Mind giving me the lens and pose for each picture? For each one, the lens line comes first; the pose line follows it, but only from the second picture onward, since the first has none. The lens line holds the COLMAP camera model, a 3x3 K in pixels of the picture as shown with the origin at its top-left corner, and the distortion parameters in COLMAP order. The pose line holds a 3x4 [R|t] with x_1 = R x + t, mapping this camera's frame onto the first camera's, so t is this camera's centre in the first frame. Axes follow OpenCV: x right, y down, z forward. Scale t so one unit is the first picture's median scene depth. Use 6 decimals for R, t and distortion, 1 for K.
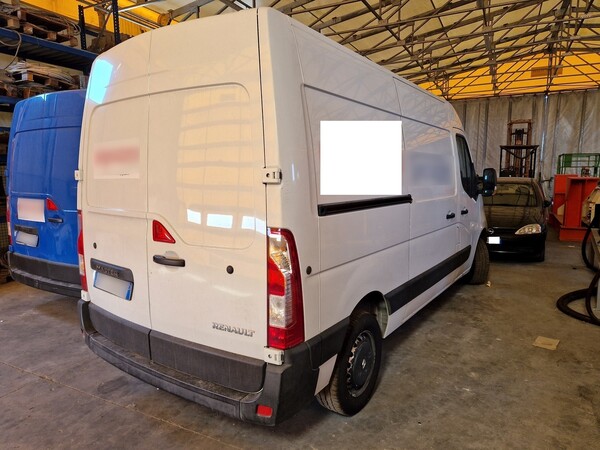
lens RADIAL K [[437.5, 0, 303.7], [0, 437.5, 229.0], [0, 0, 1]] dist [0.036253, -0.016975]
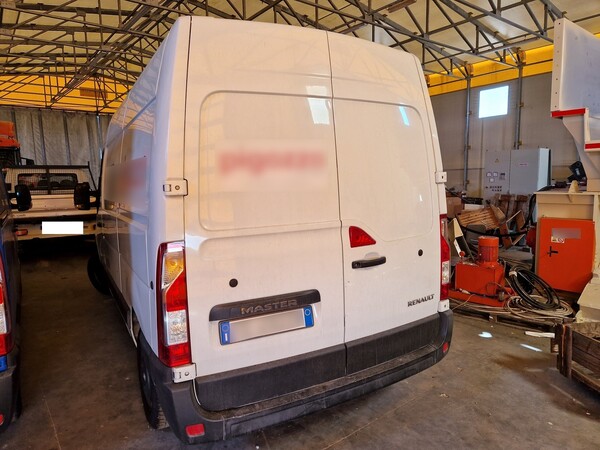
lens RADIAL K [[437.5, 0, 302.8], [0, 437.5, 222.9], [0, 0, 1]] dist [0.036253, -0.016975]
pose [[0.358610, -0.098836, 0.928241, -1.009444], [0.146393, 0.988030, 0.048646, -0.071692], [-0.921937, 0.118443, 0.368786, 0.575263]]
